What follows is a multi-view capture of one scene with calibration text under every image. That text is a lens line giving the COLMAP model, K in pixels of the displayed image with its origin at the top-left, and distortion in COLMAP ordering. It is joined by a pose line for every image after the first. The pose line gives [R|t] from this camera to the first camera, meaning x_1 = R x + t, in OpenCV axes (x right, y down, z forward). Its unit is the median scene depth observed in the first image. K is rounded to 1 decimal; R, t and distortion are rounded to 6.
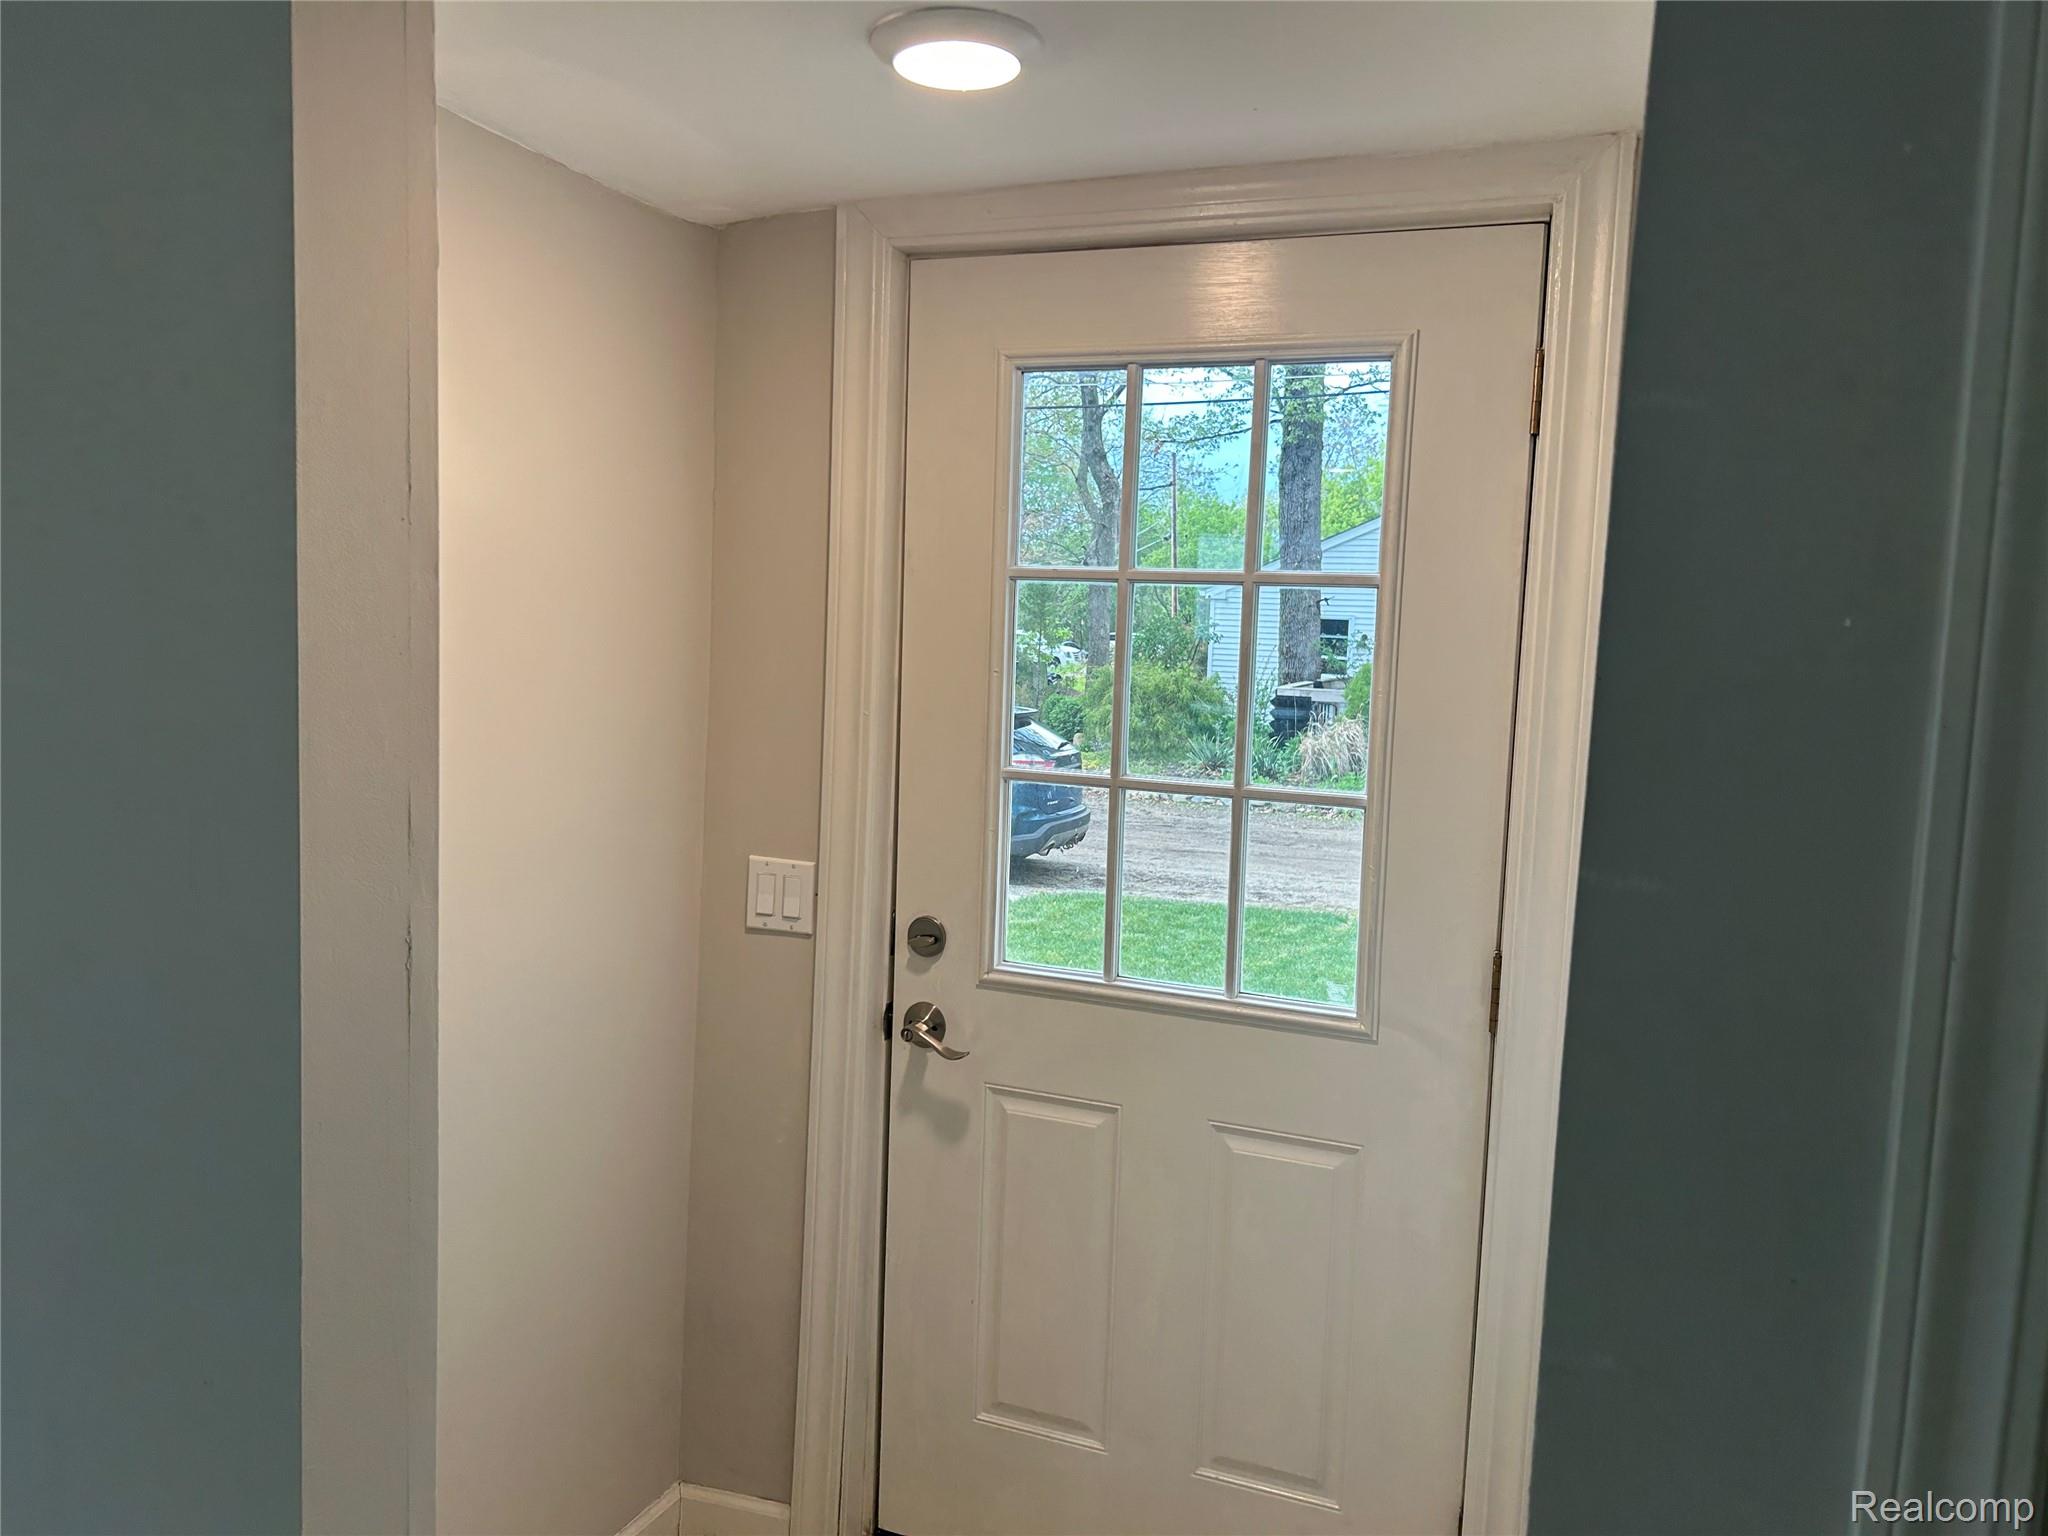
lens RADIAL K [[1531.0, 0, 1024.7], [0, 1531.0, 763.3], [0, 0, 1]] dist [0.043046, -0.042331]
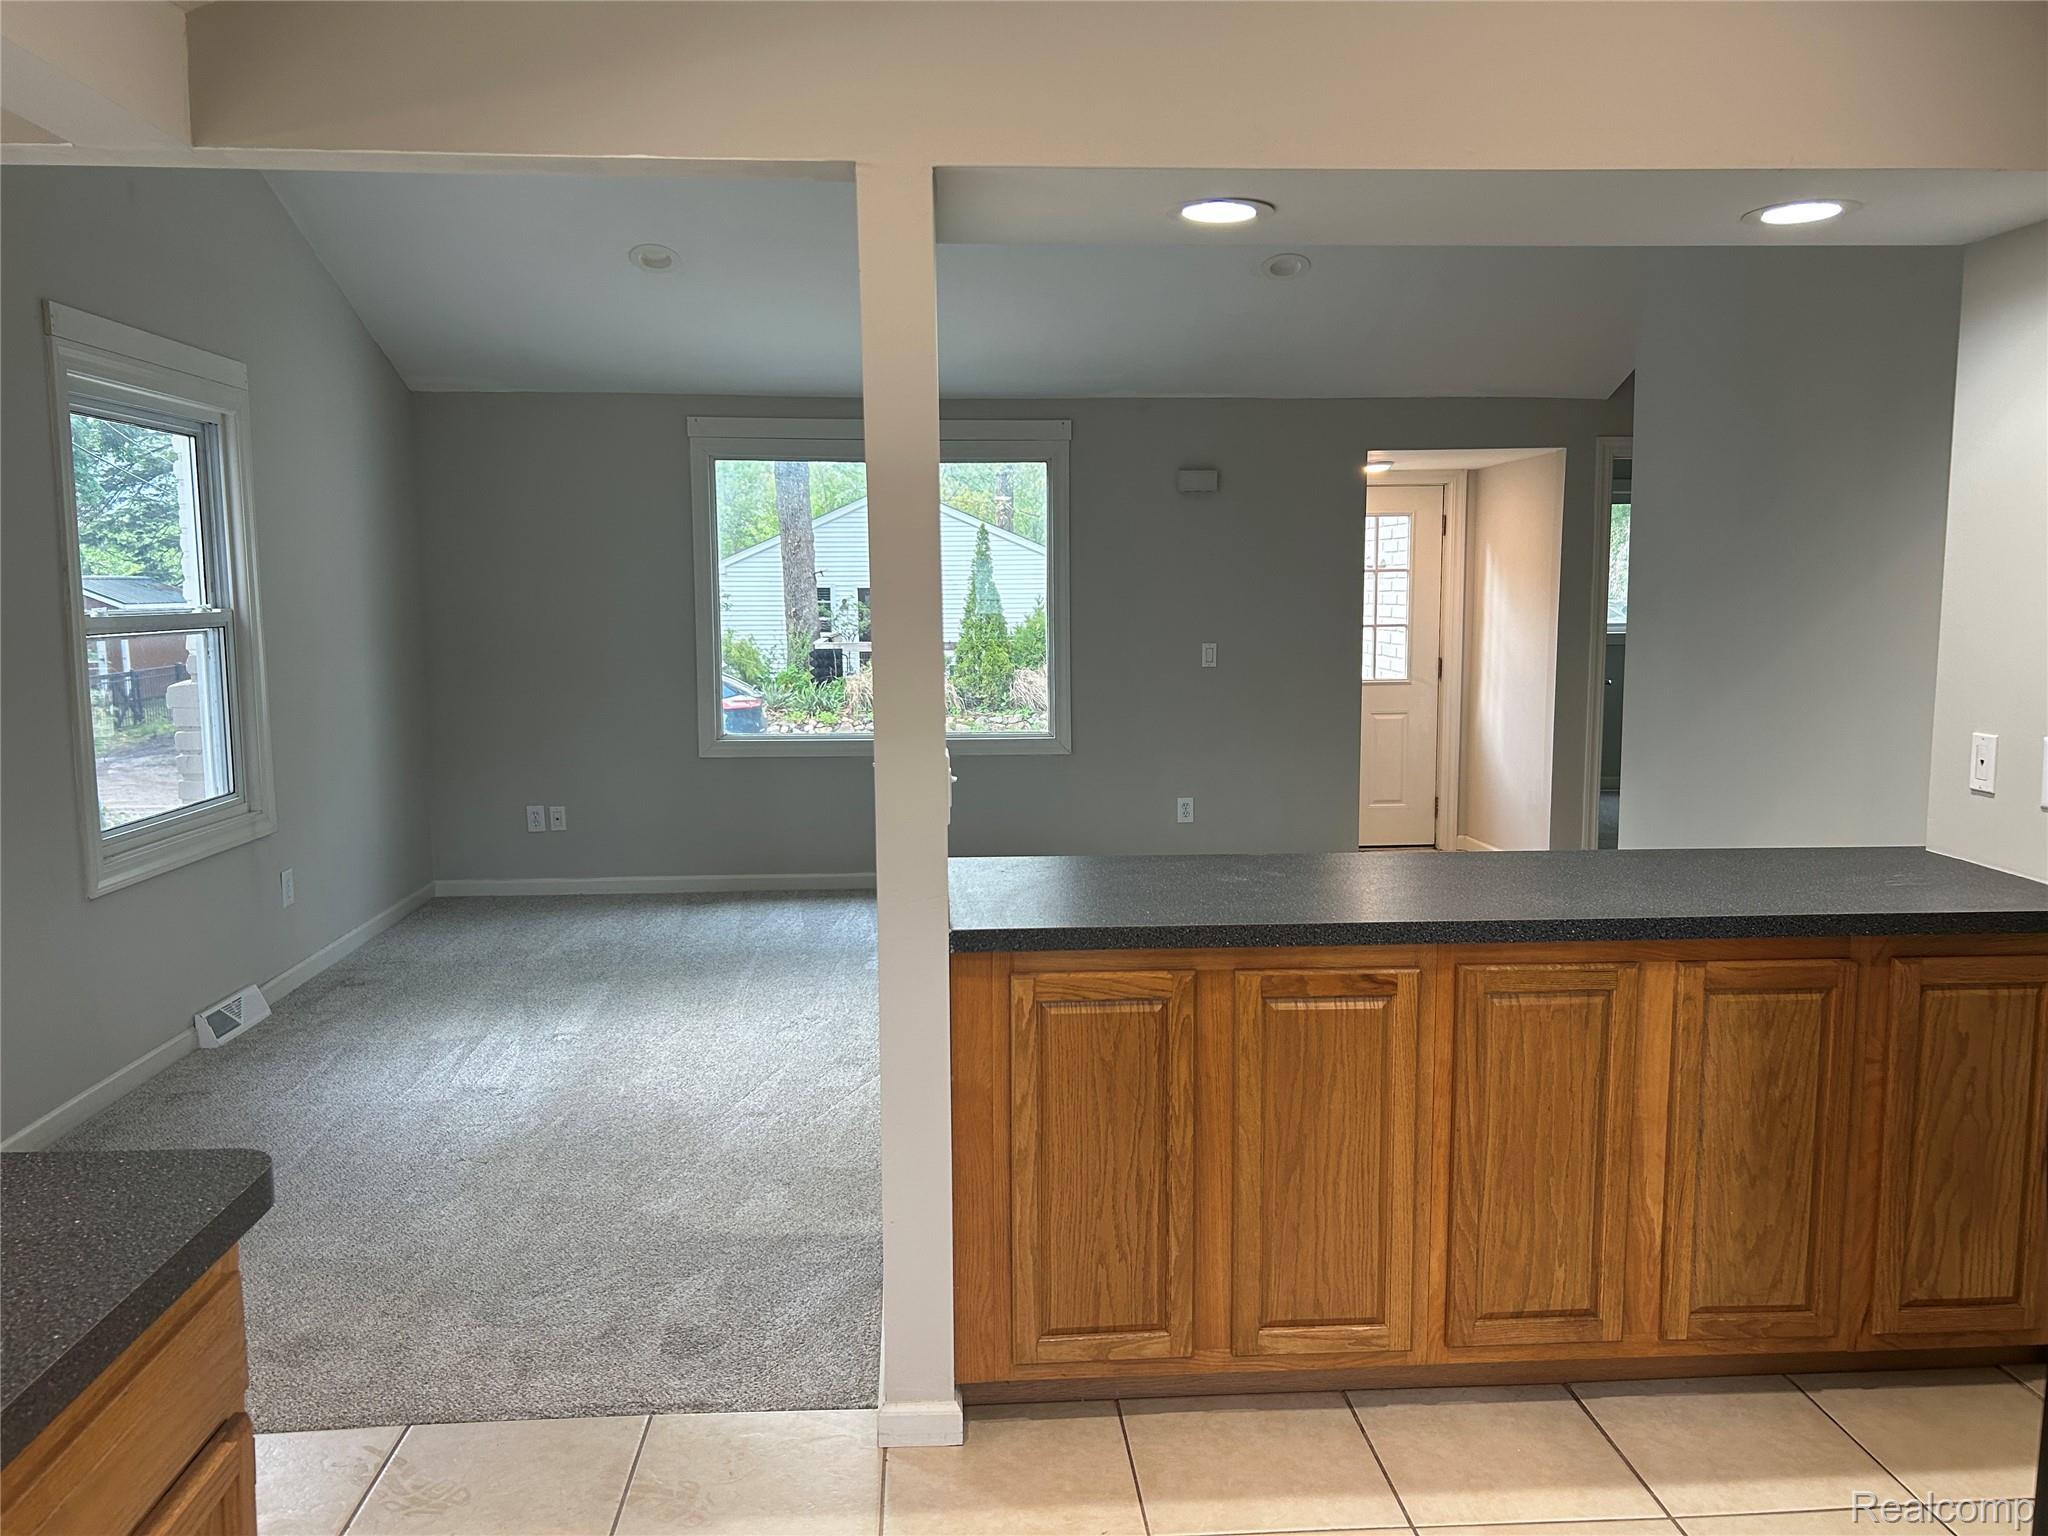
lens RADIAL K [[1531.0, 0, 1022.3], [0, 1531.0, 769.0], [0, 0, 1]] dist [0.043046, -0.042331]
pose [[0.898747, -0.080320, 0.431048, -0.248840], [0.070333, 0.996758, 0.039084, 0.017674], [-0.432790, -0.004810, 0.901482, -0.223376]]
